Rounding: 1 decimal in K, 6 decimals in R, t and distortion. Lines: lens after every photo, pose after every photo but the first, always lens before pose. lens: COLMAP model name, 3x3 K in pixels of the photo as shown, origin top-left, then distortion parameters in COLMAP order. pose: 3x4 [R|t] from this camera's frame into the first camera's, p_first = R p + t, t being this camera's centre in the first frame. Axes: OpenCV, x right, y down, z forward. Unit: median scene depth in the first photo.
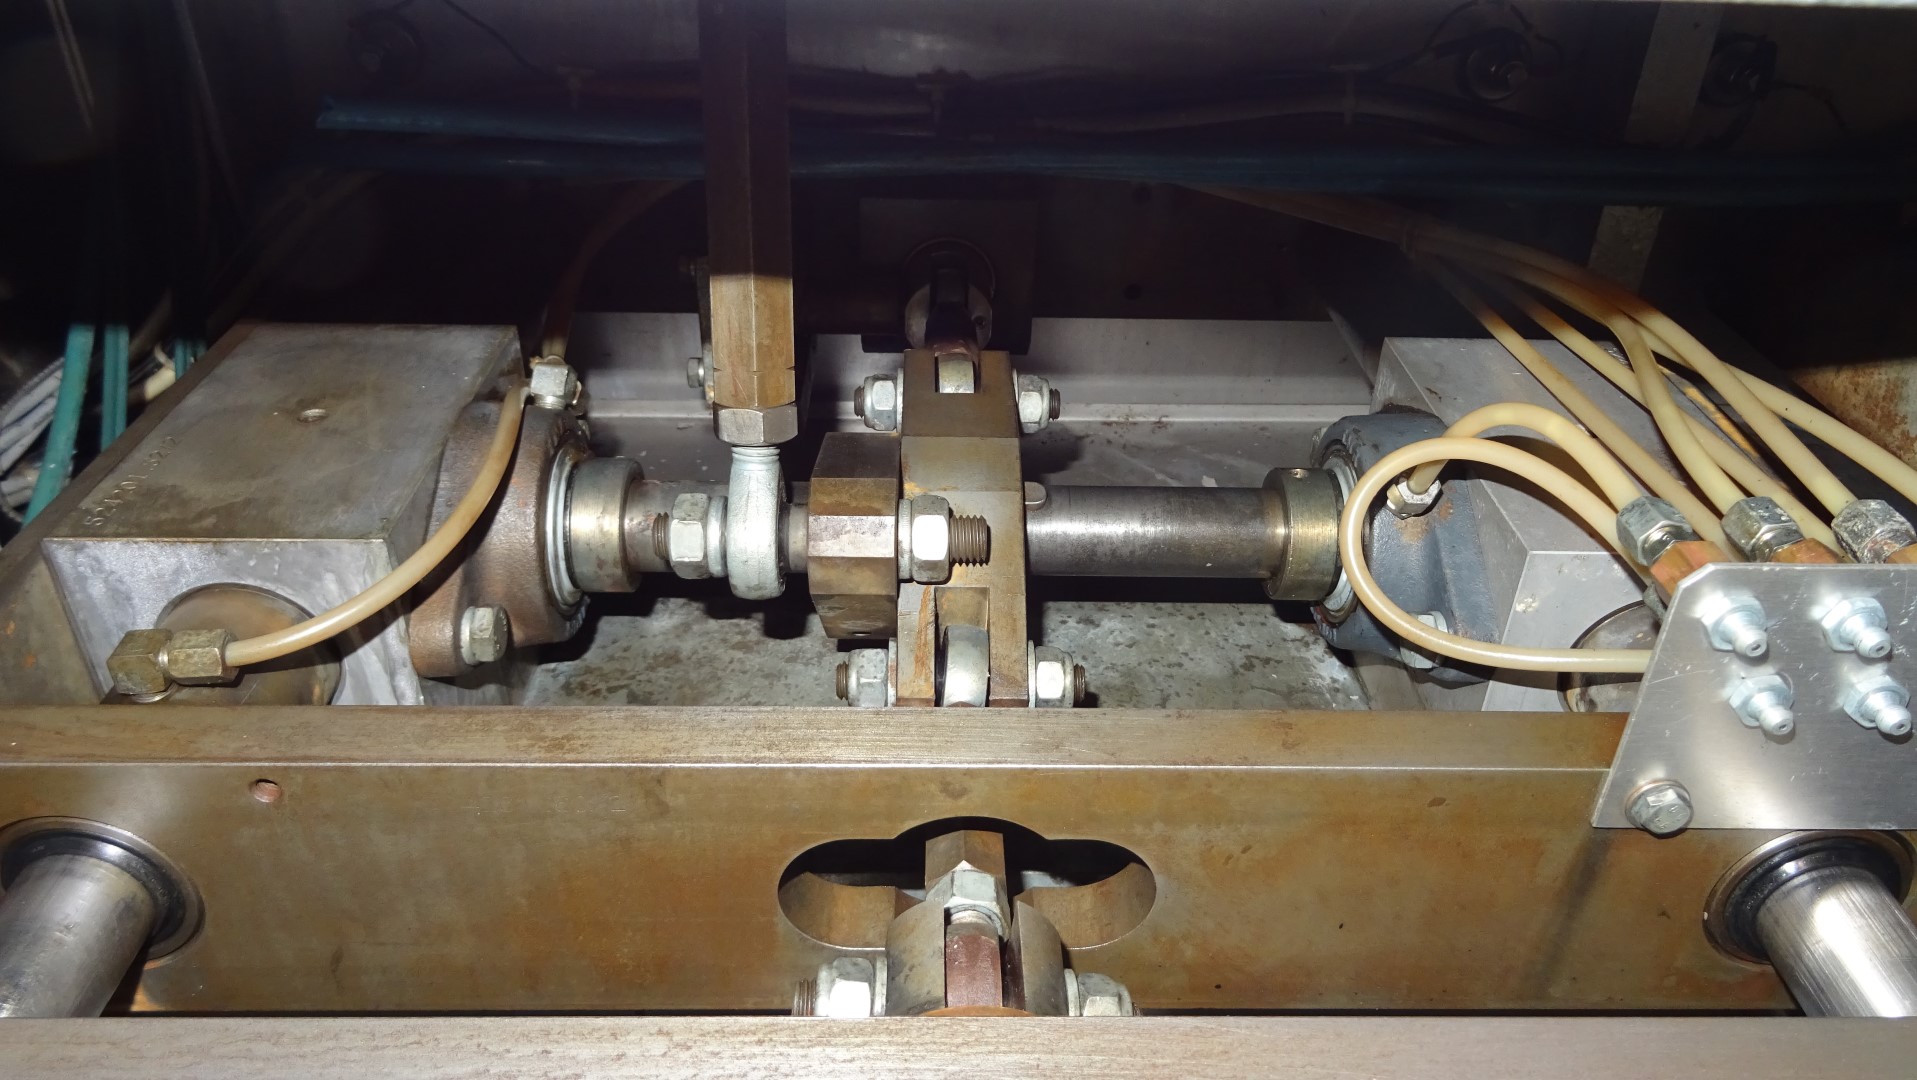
lens RADIAL K [[1384.4, 0, 958.5], [0, 1384.4, 540.0], [0, 0, 1]] dist [-0.007175, -0.004859]
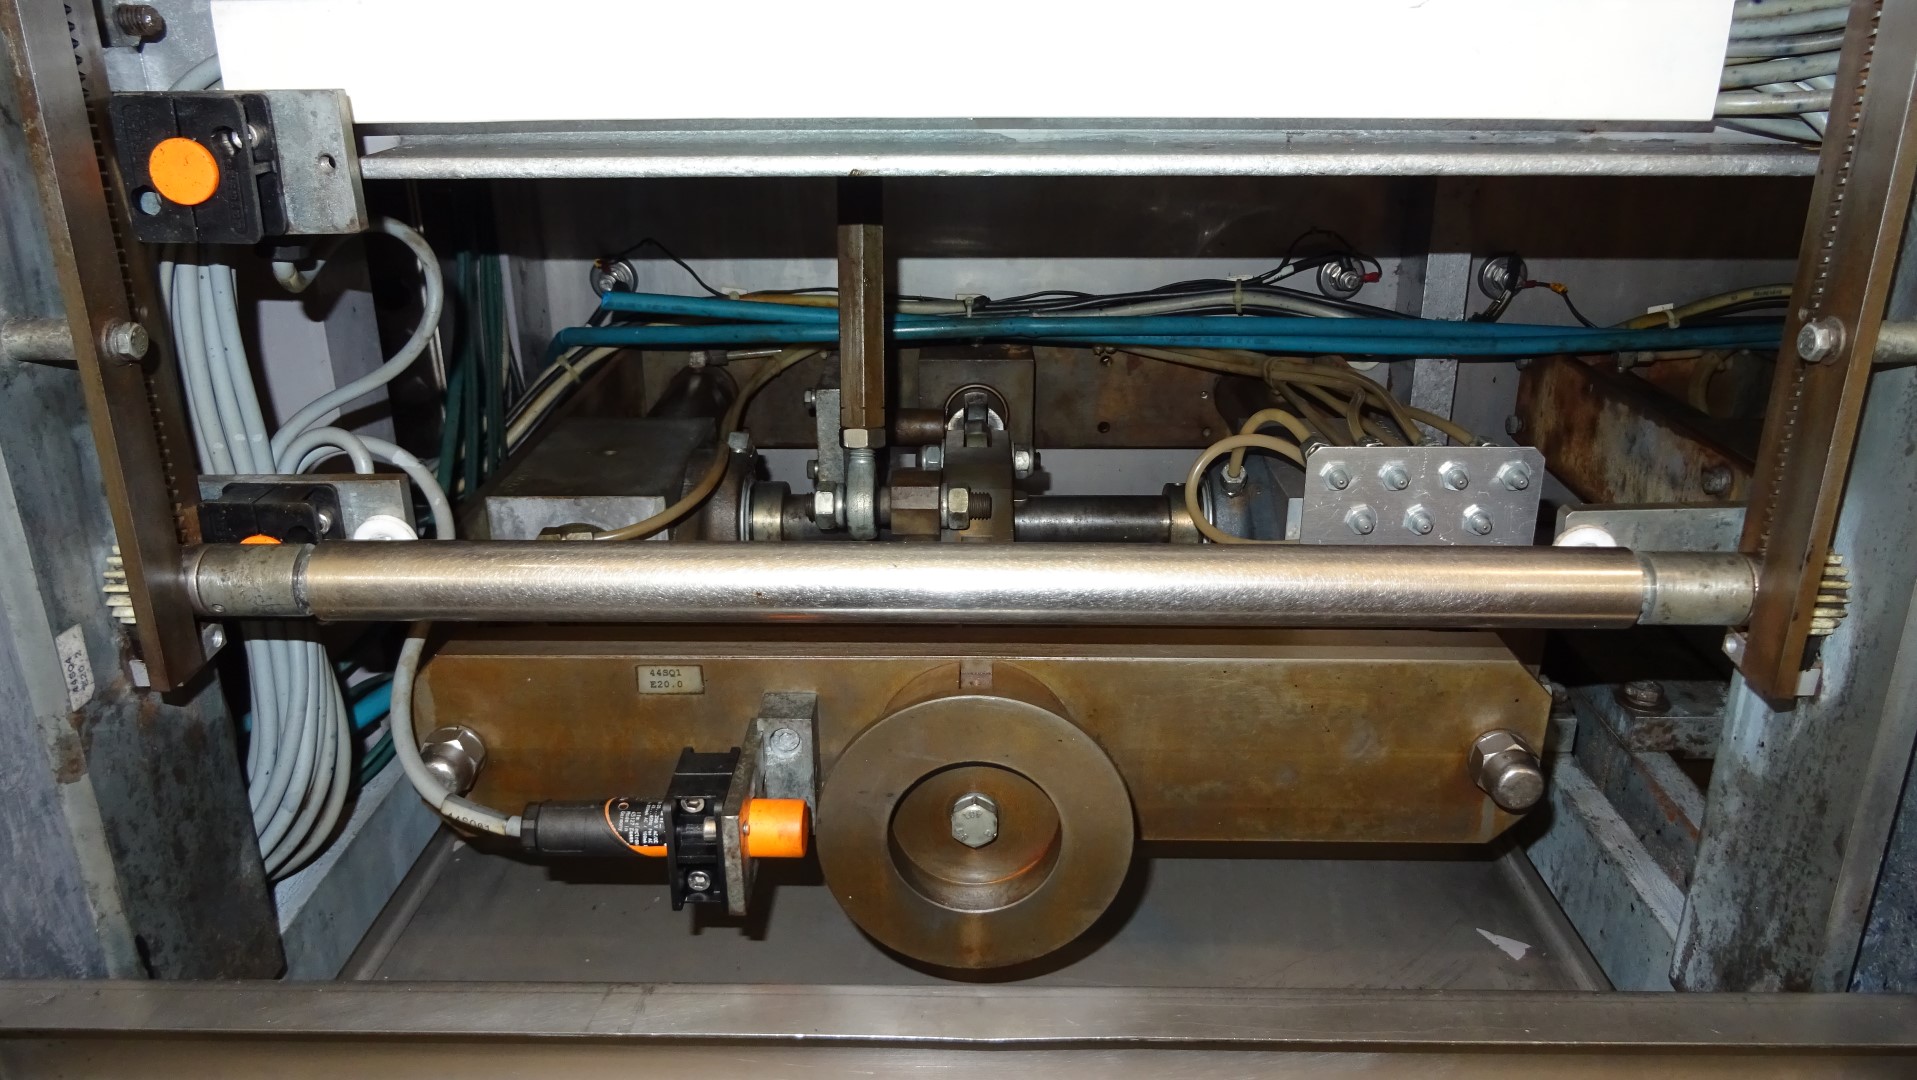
lens RADIAL K [[1384.4, 0, 958.5], [0, 1384.4, 540.0], [0, 0, 1]] dist [-0.007175, -0.004859]
pose [[0.999045, -0.015052, -0.041021, 0.052565], [0.006853, 0.981150, -0.193126, 0.394608], [0.043155, 0.192660, 0.980316, -0.750980]]
